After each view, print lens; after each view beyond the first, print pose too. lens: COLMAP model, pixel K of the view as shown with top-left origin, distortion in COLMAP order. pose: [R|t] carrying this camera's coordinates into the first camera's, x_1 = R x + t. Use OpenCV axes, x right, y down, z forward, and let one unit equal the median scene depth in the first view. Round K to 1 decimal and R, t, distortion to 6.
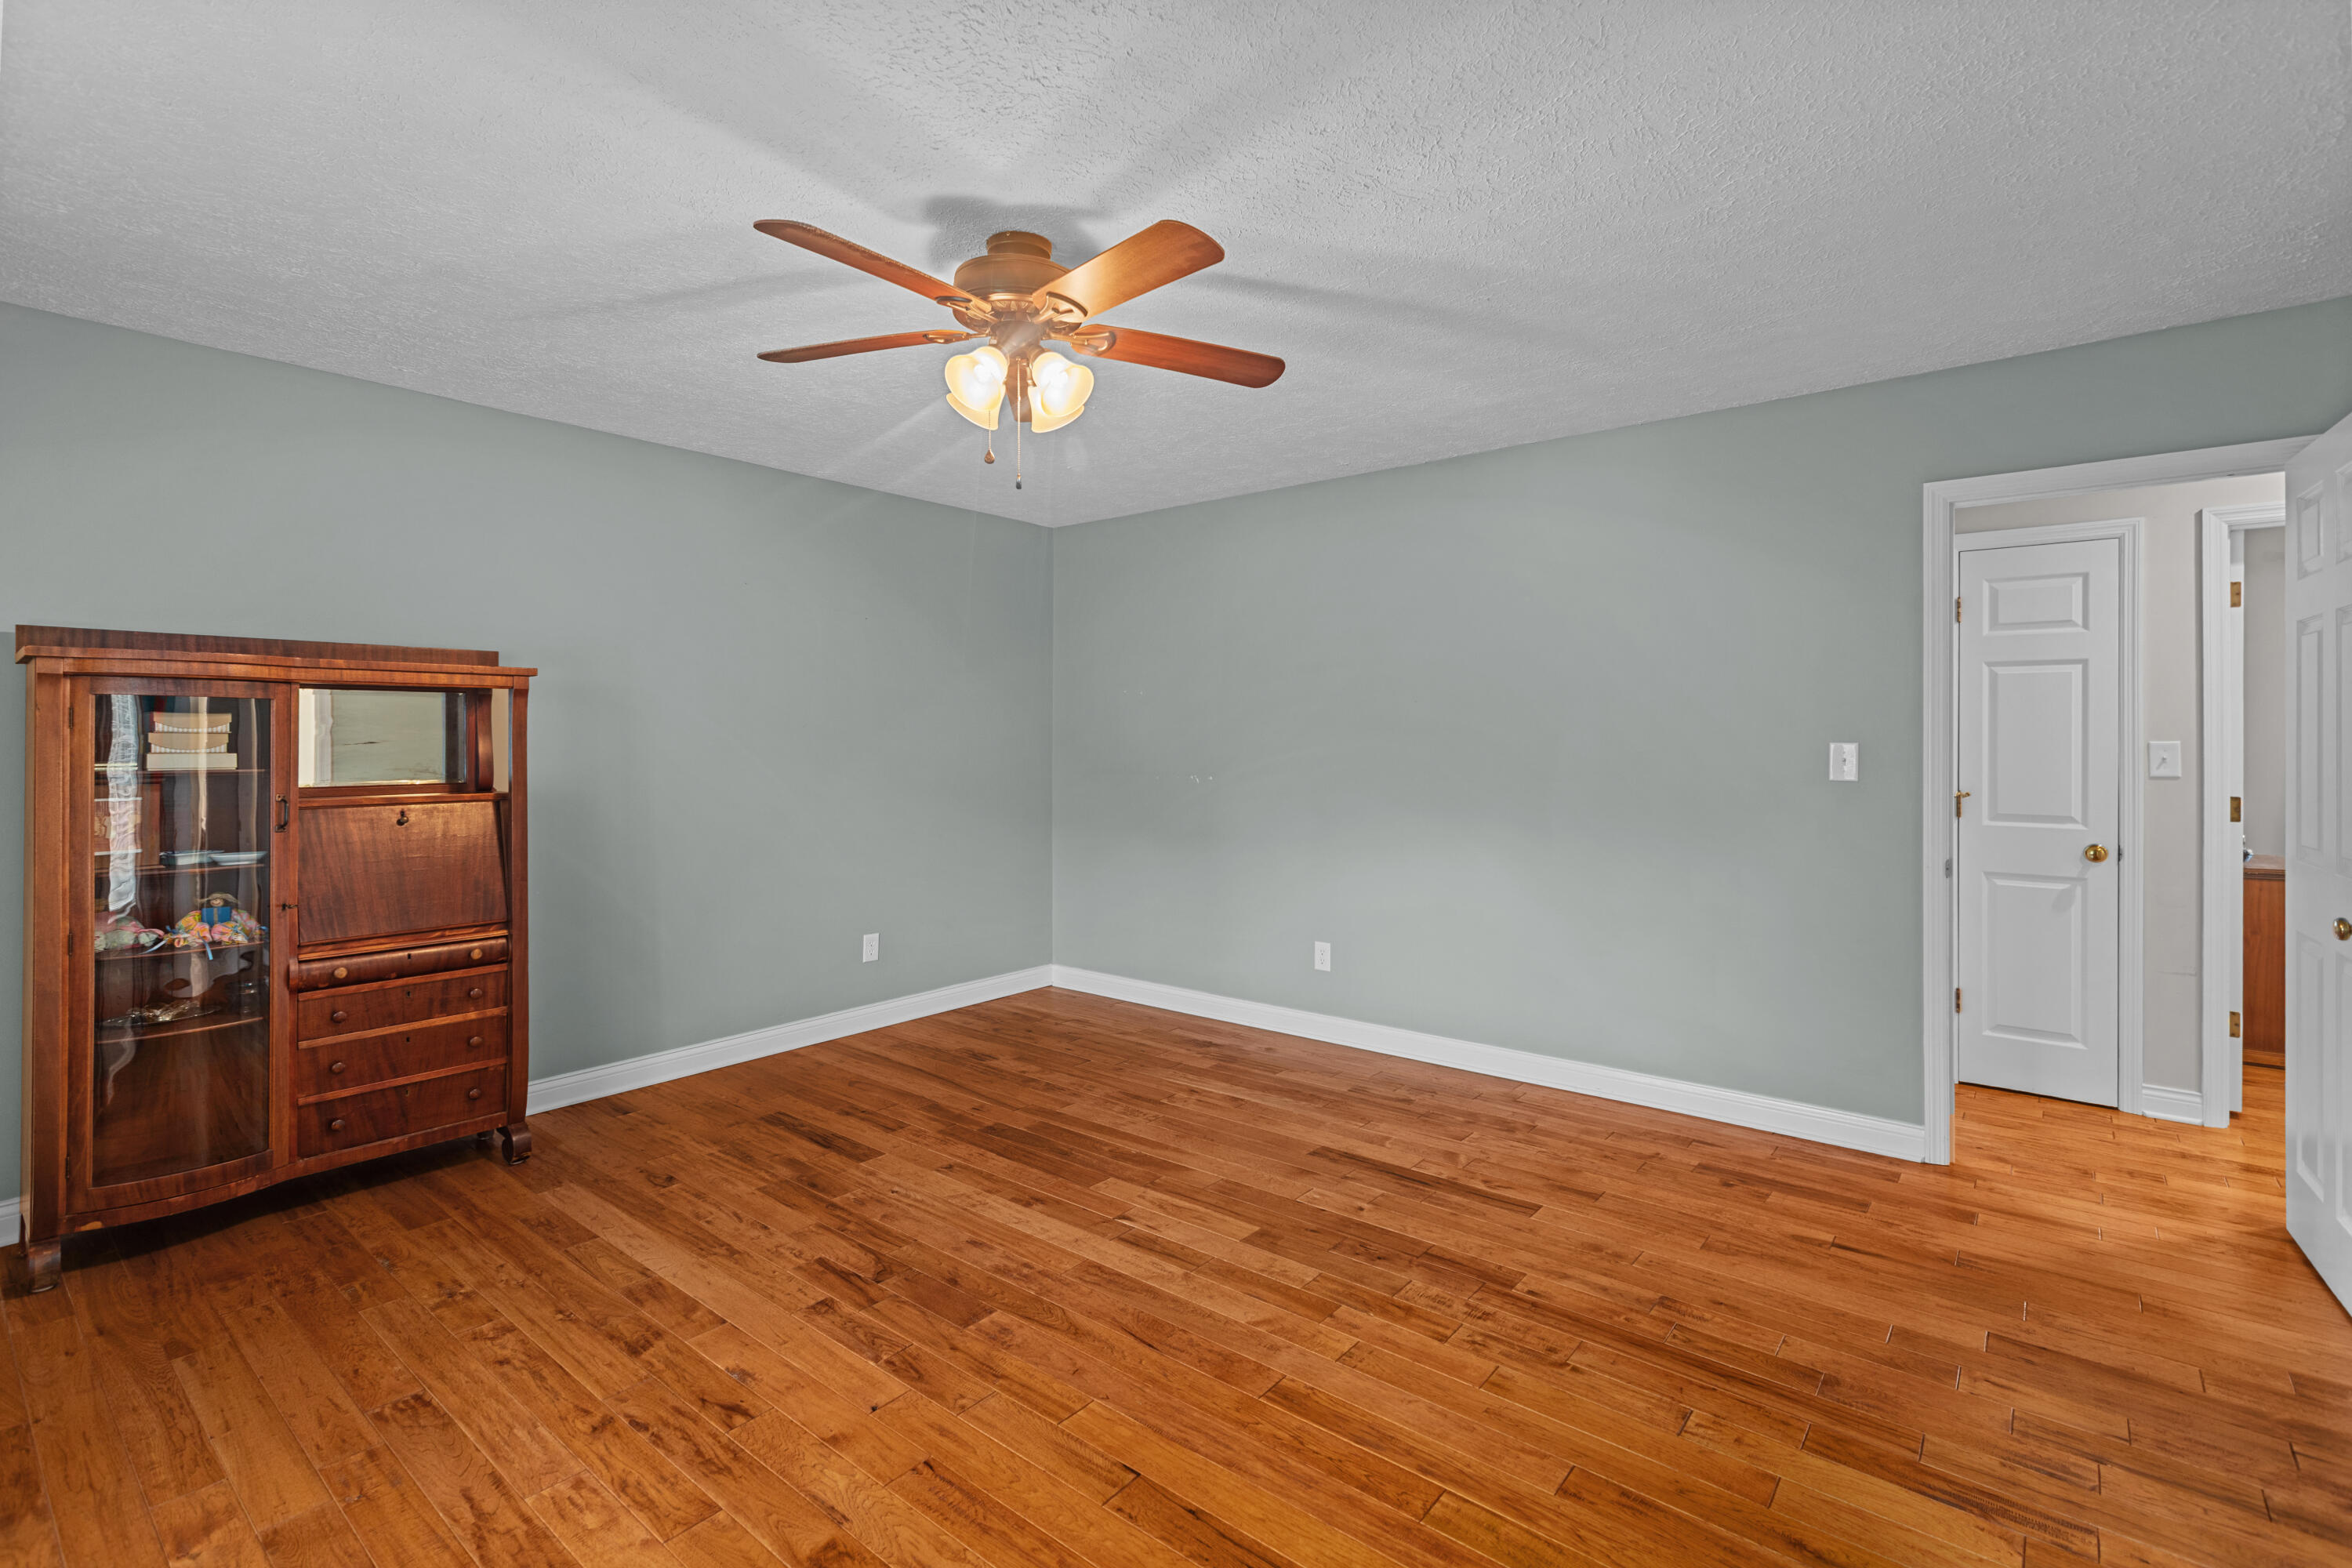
lens RADIAL K [[1061.1, 0, 1170.4], [0, 1061.1, 762.7], [0, 0, 1]] dist [0.004706, 0.000492]
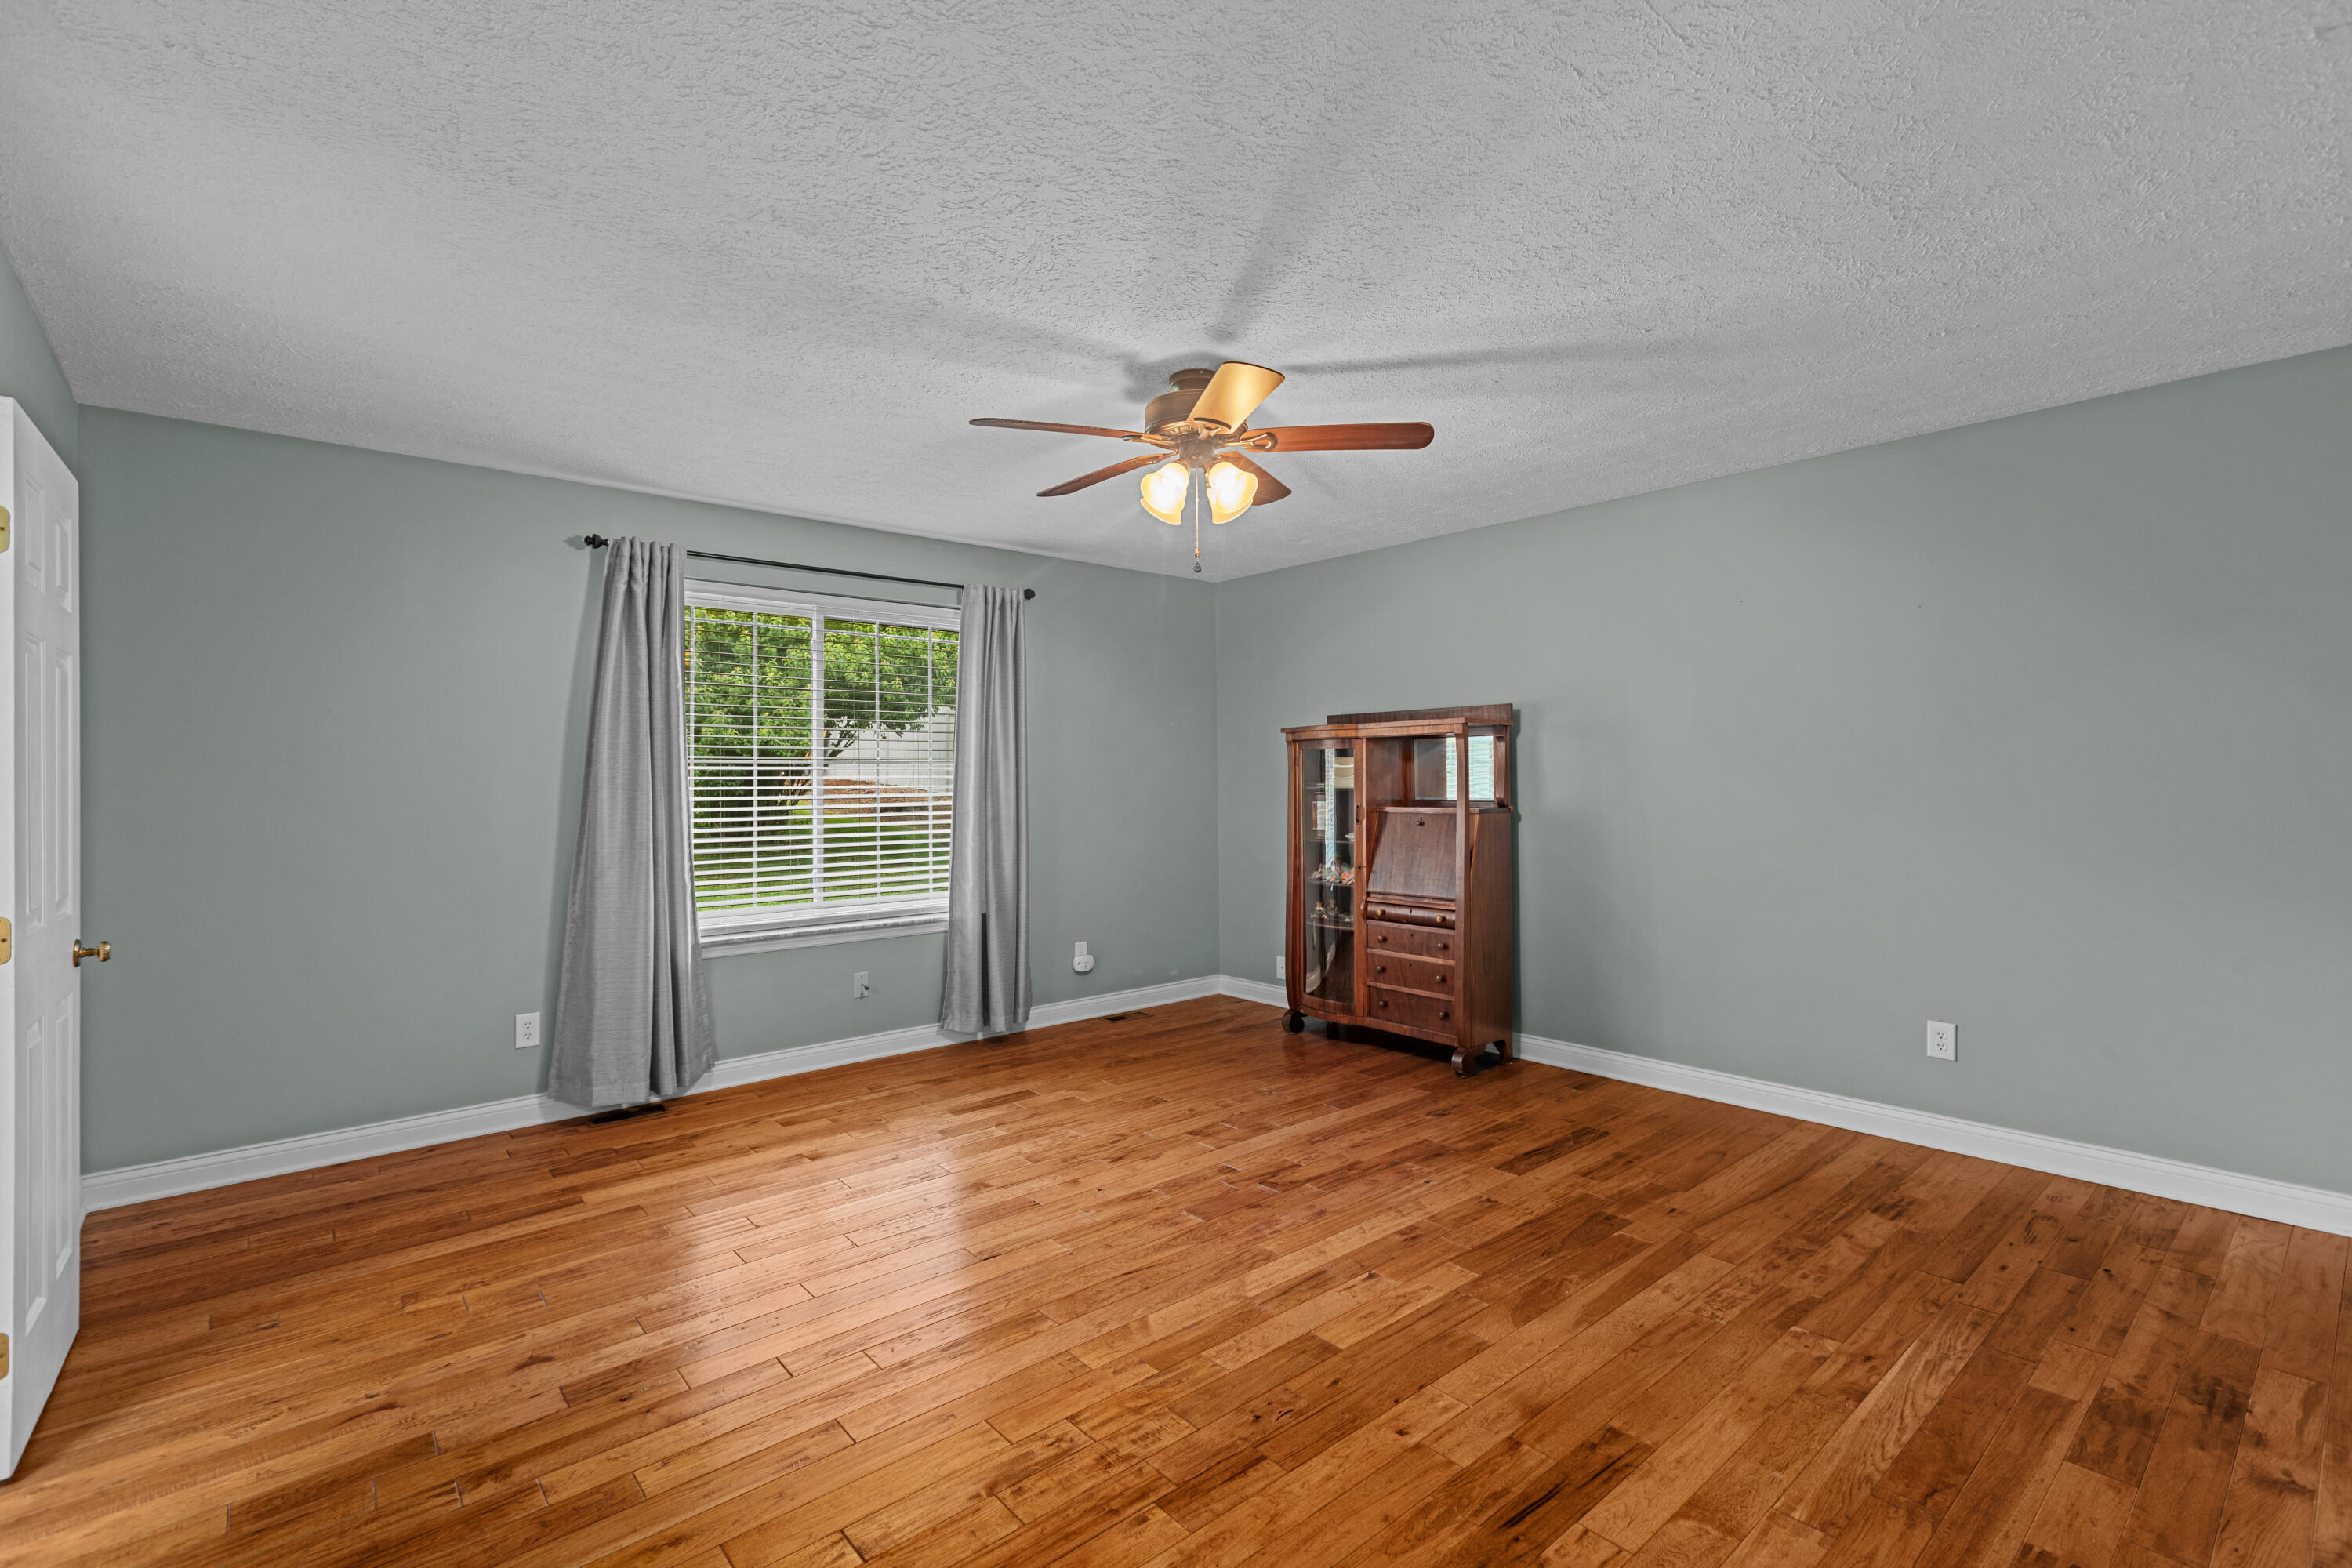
lens RADIAL K [[1061.1, 0, 1170.4], [0, 1061.1, 762.7], [0, 0, 1]] dist [0.004706, 0.000492]
pose [[-0.174542, -0.011701, -0.984580, 0.919897], [-0.008454, 0.999910, -0.010385, -0.013757], [0.984613, 0.006511, -0.174626, 0.988534]]
